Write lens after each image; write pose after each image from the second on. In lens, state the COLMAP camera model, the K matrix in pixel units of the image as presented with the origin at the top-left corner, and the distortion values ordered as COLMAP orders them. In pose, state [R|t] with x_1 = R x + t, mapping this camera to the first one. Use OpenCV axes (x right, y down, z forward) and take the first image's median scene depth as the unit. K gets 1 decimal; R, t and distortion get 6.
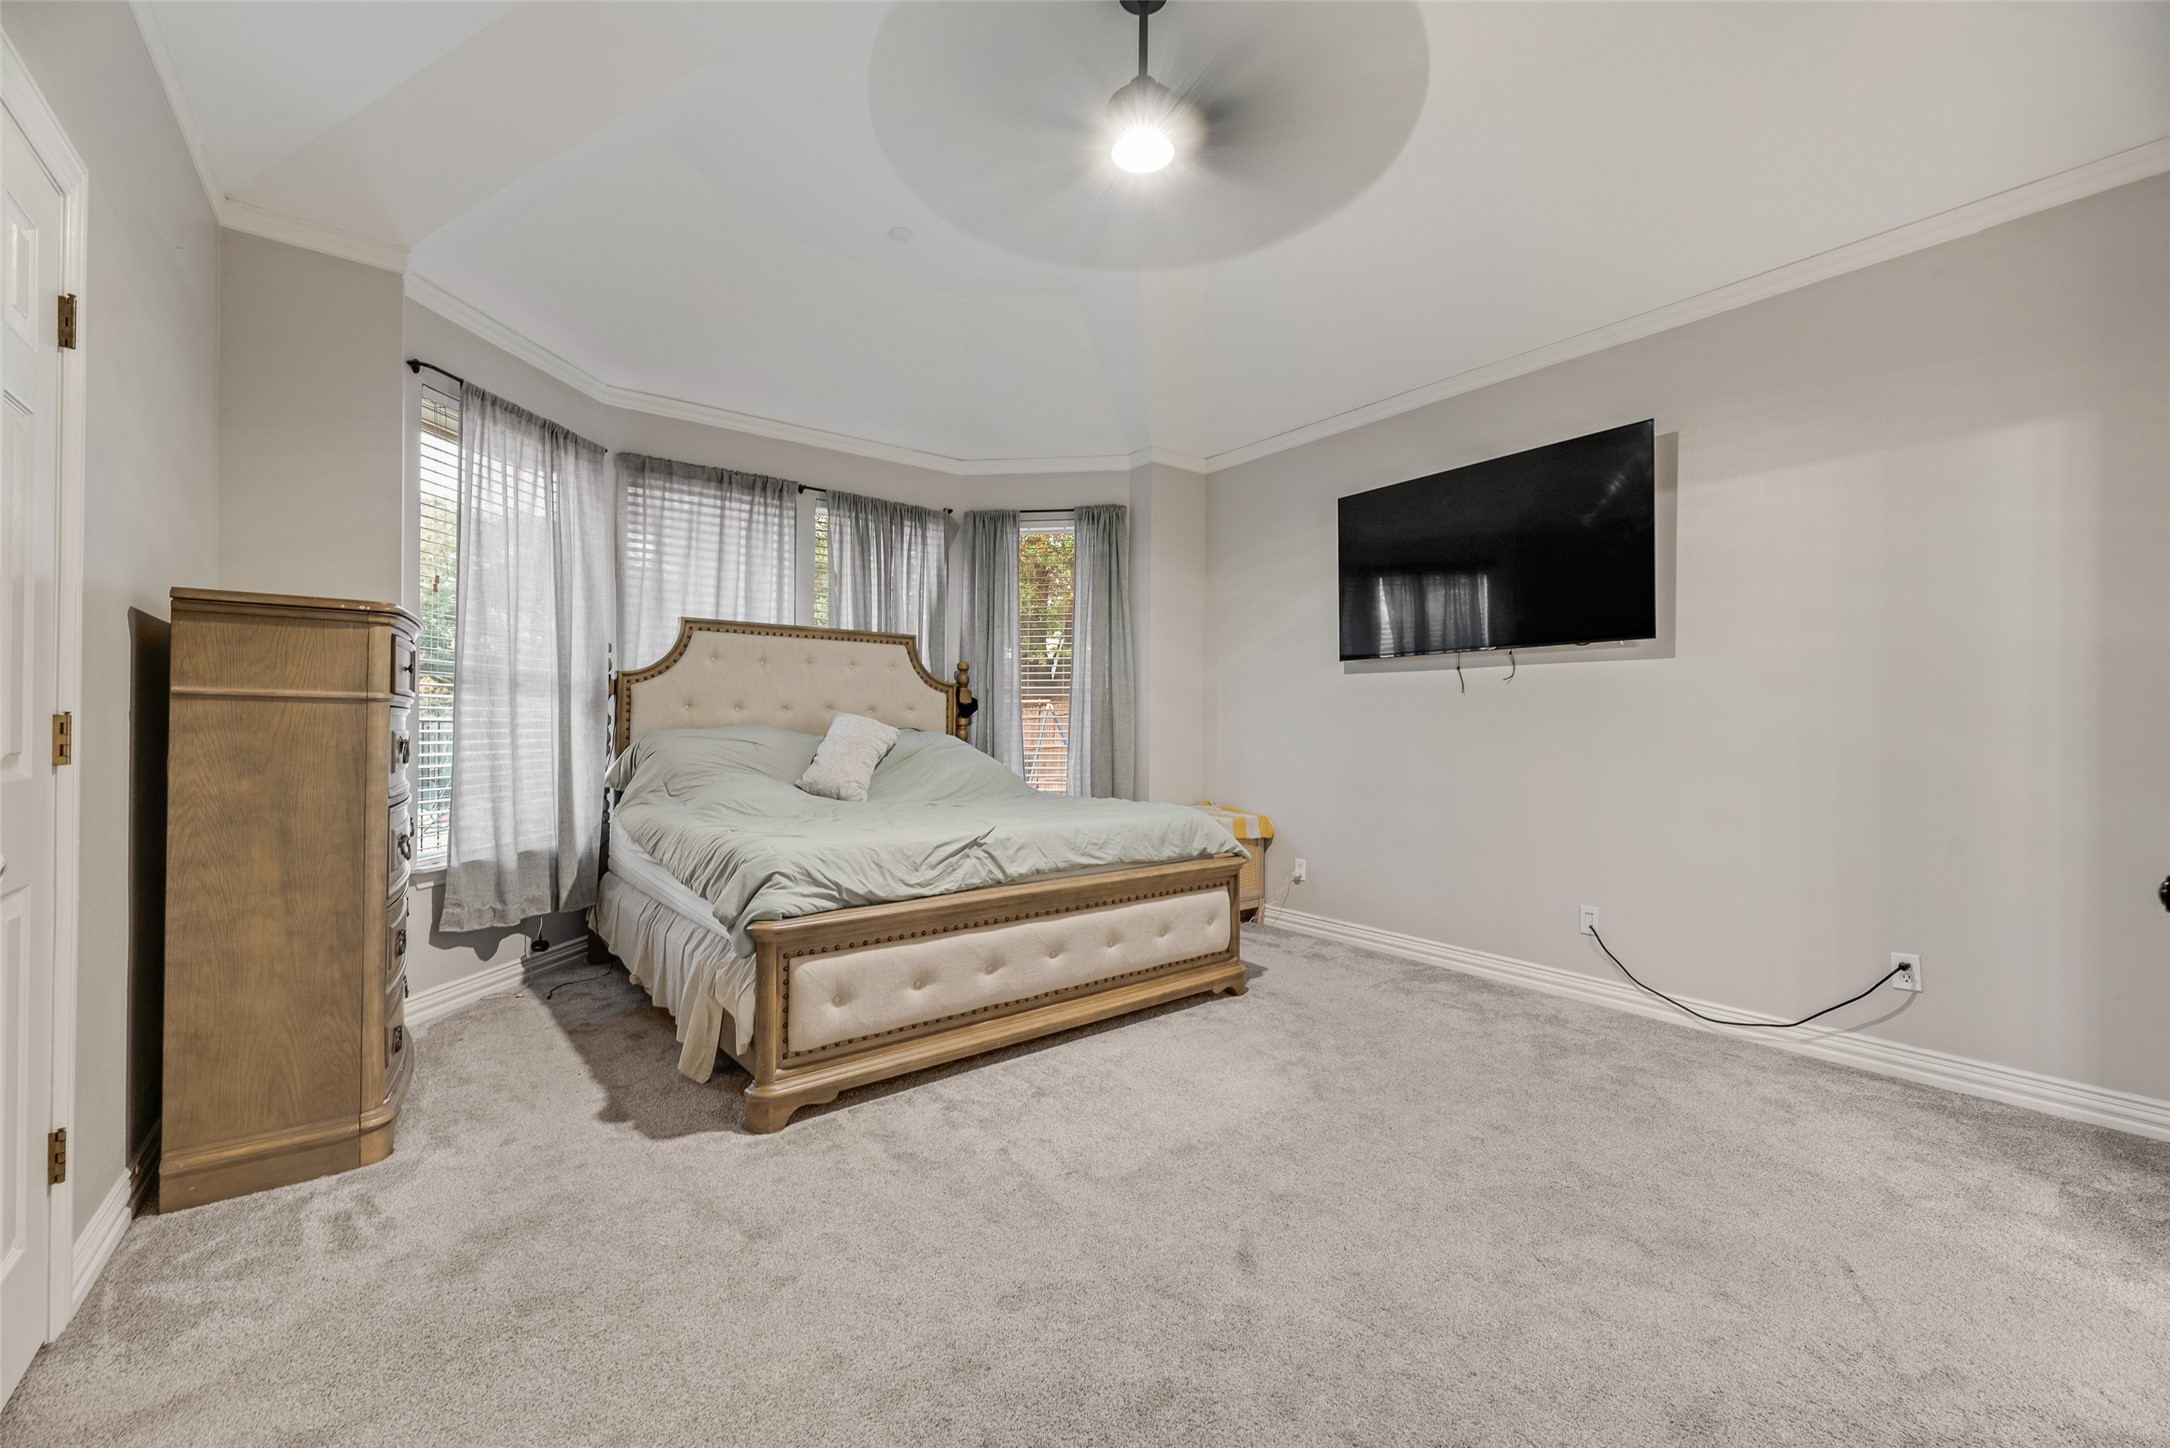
lens RADIAL K [[877.3, 0, 1087.5], [0, 877.3, 716.3], [0, 0, 1]] dist [0.002941, 0.000107]
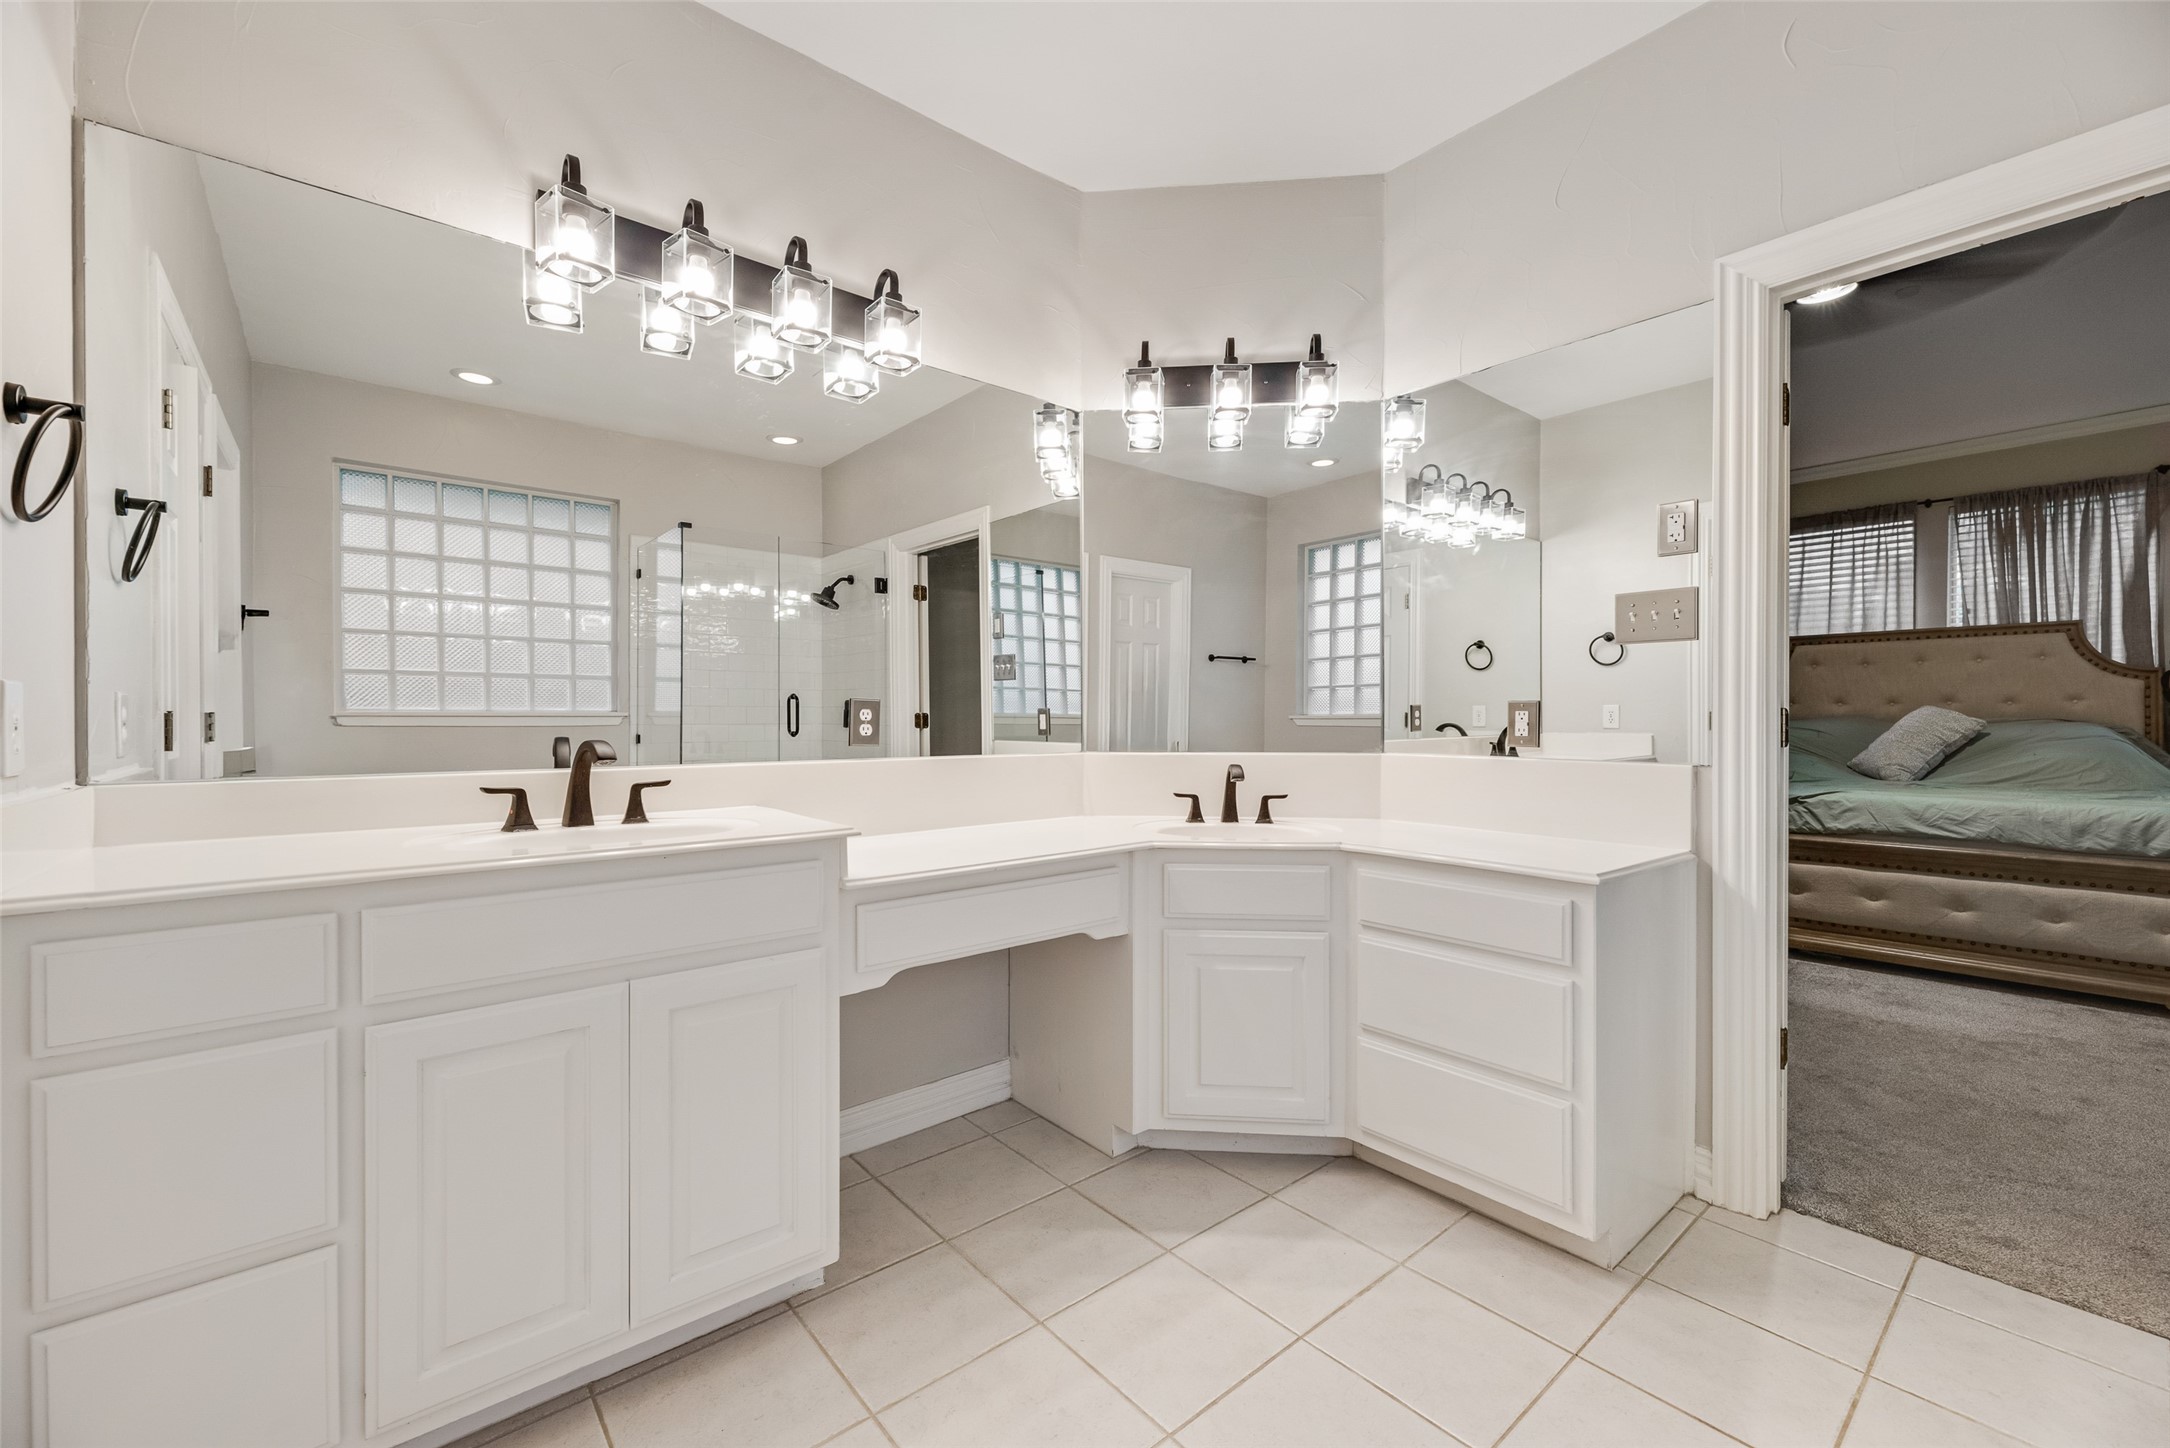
lens RADIAL K [[877.3, 0, 1086.0], [0, 877.3, 724.4], [0, 0, 1]] dist [0.002941, 0.000107]
pose [[0.039285, 0.000015, -0.999228, 0.840290], [0.012246, 0.999925, 0.000497, 0.006774], [0.999153, -0.012256, 0.039282, -0.120953]]
